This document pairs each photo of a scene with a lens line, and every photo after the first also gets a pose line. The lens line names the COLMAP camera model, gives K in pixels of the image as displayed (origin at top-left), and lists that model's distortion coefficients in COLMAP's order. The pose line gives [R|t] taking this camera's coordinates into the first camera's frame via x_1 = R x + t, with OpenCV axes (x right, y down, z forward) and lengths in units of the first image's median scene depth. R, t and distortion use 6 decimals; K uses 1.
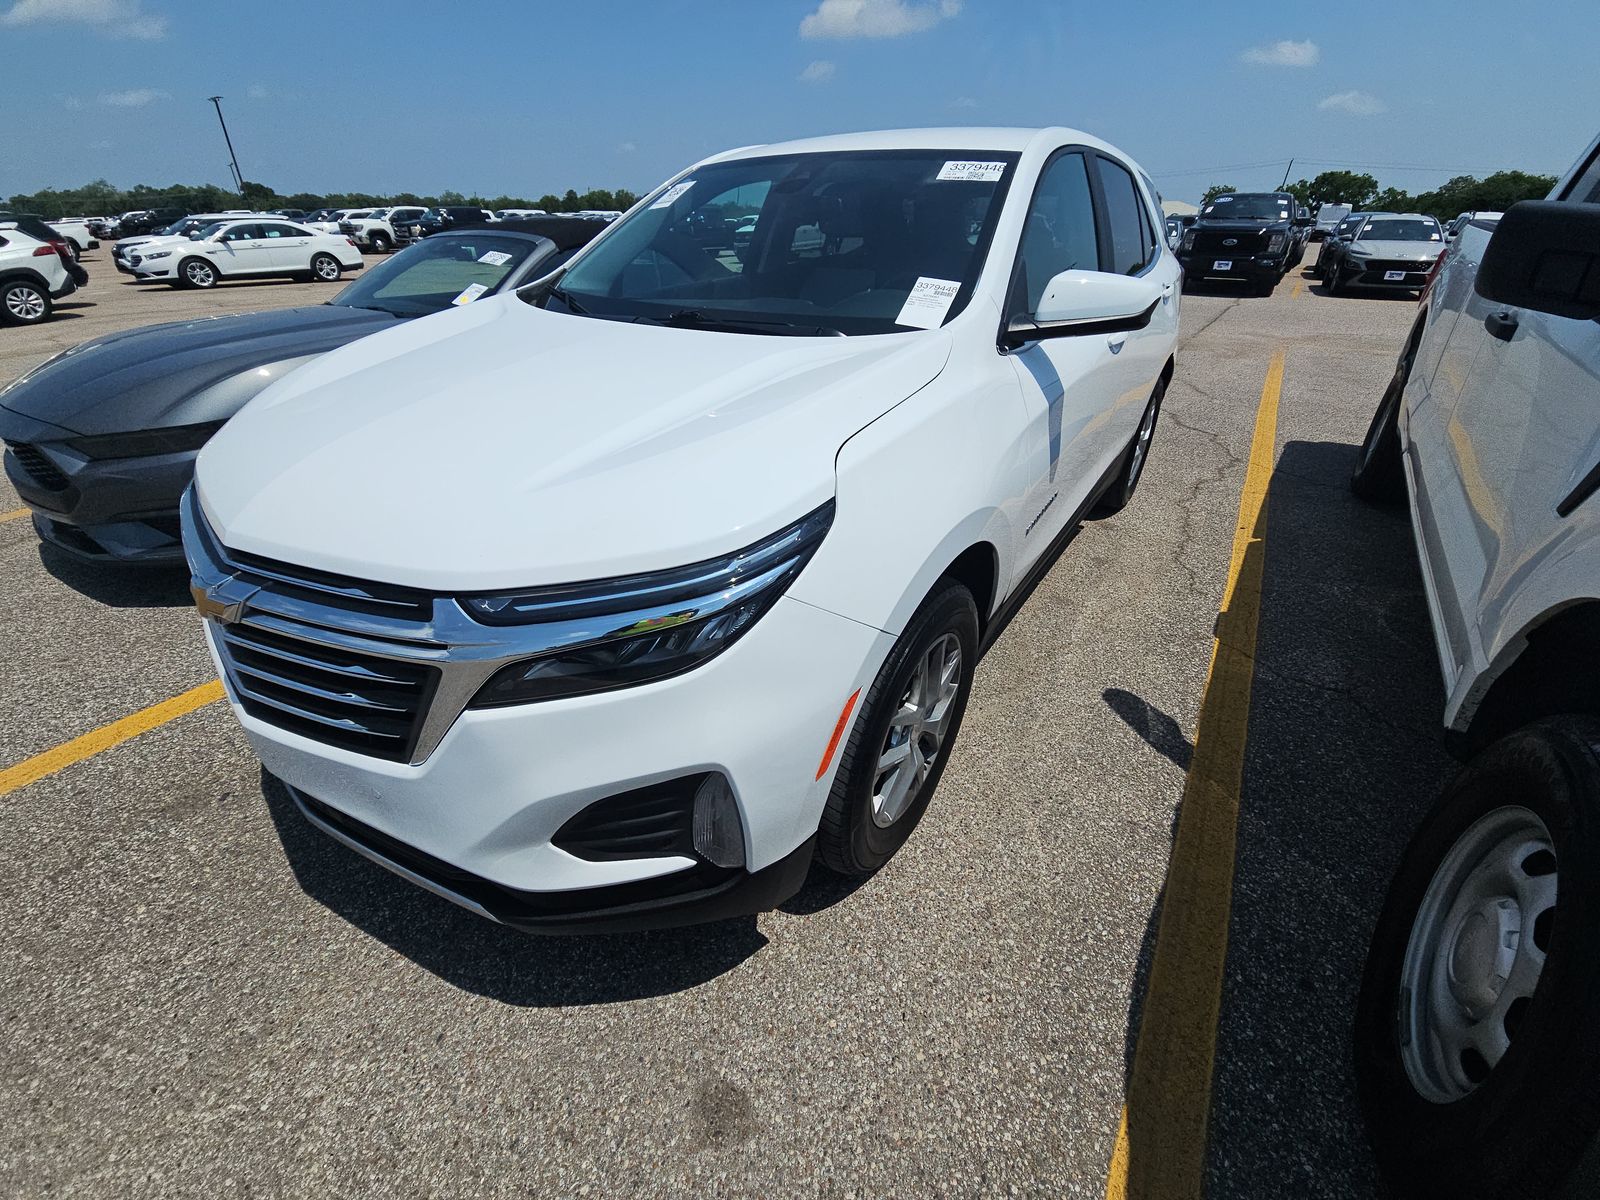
lens RADIAL K [[641.6, 0, 837.7], [0, 641.6, 575.7], [0, 0, 1]] dist [0.003155, -0.002535]
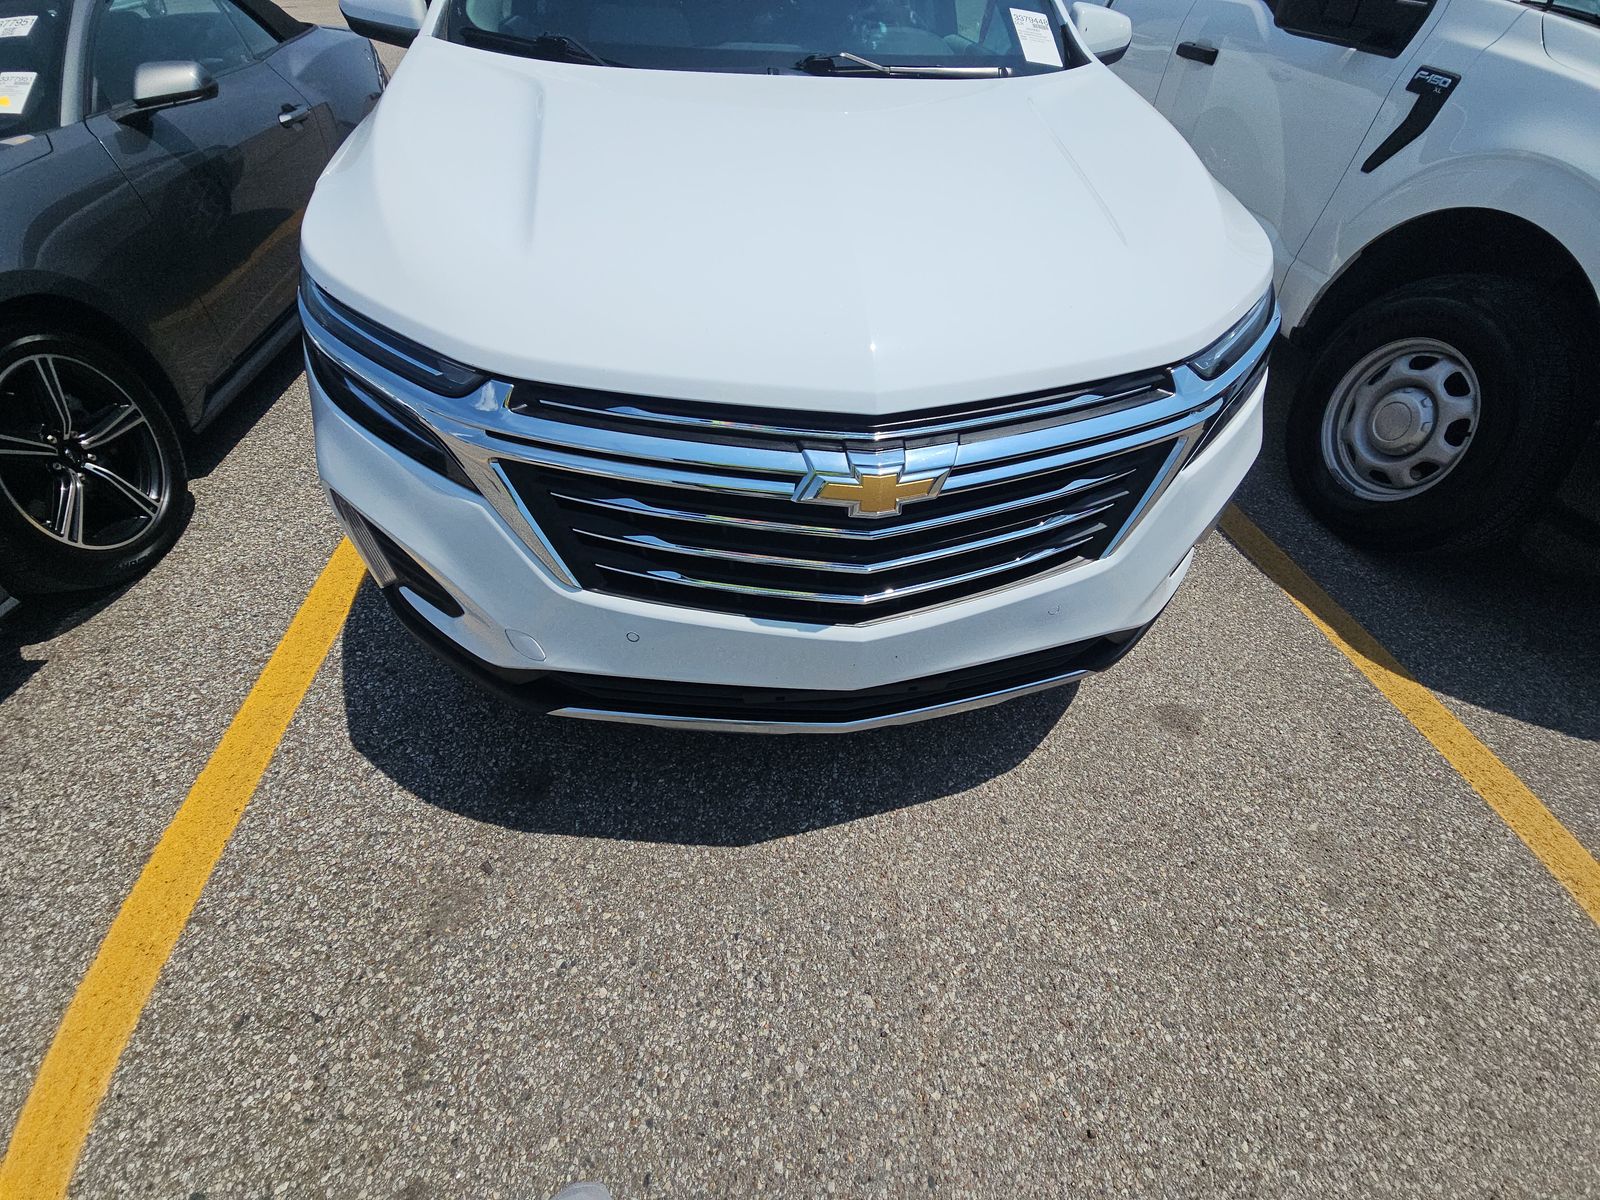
lens RADIAL K [[641.6, 0, 769.2], [0, 641.6, 581.5], [0, 0, 1]] dist [0.003155, -0.002535]
pose [[0.764961, -0.411054, 0.495852, -1.268835], [0.311027, 0.909905, 0.274471, -0.047420], [-0.564001, -0.055736, 0.823891, 0.367221]]
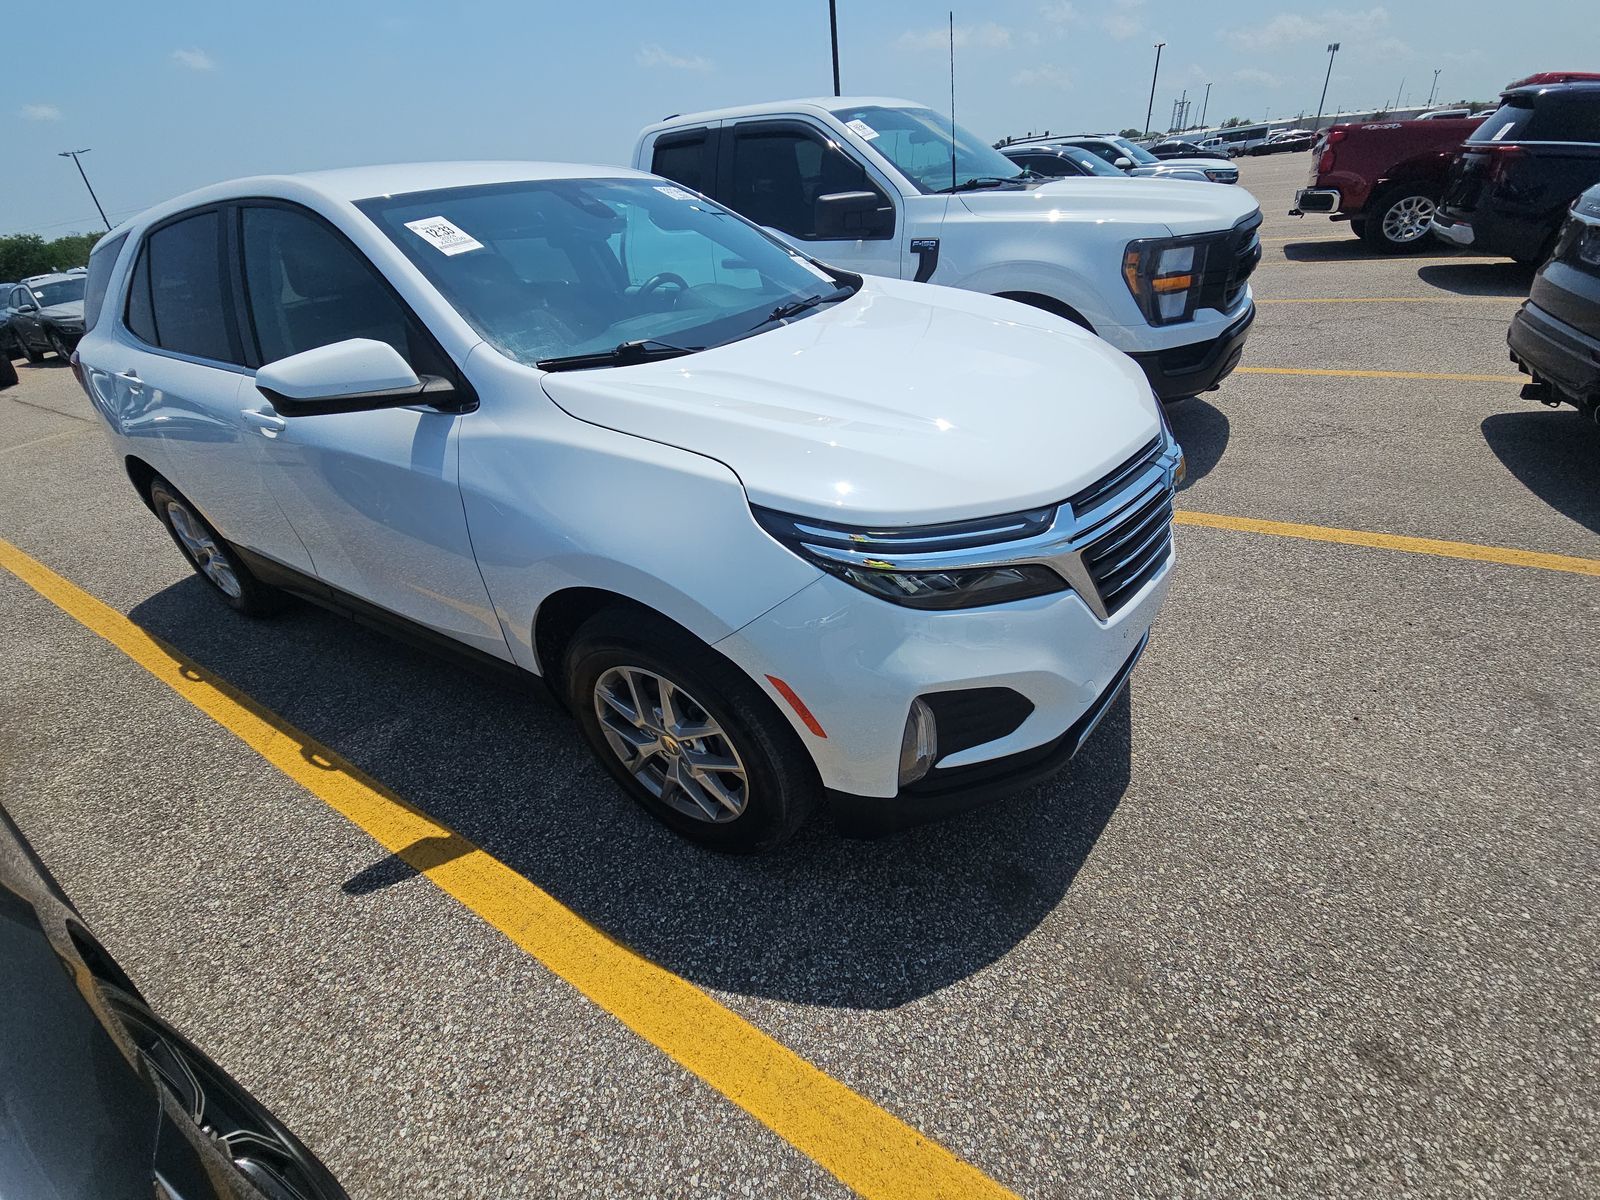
lens RADIAL K [[641.6, 0, 798.7], [0, 641.6, 596.7], [0, 0, 1]] dist [0.003155, -0.002535]
pose [[-0.015697, -0.520418, 0.853767, -1.898315], [0.628587, 0.658900, 0.413193, -0.638492], [-0.777581, 0.543153, 0.316785, 1.087642]]
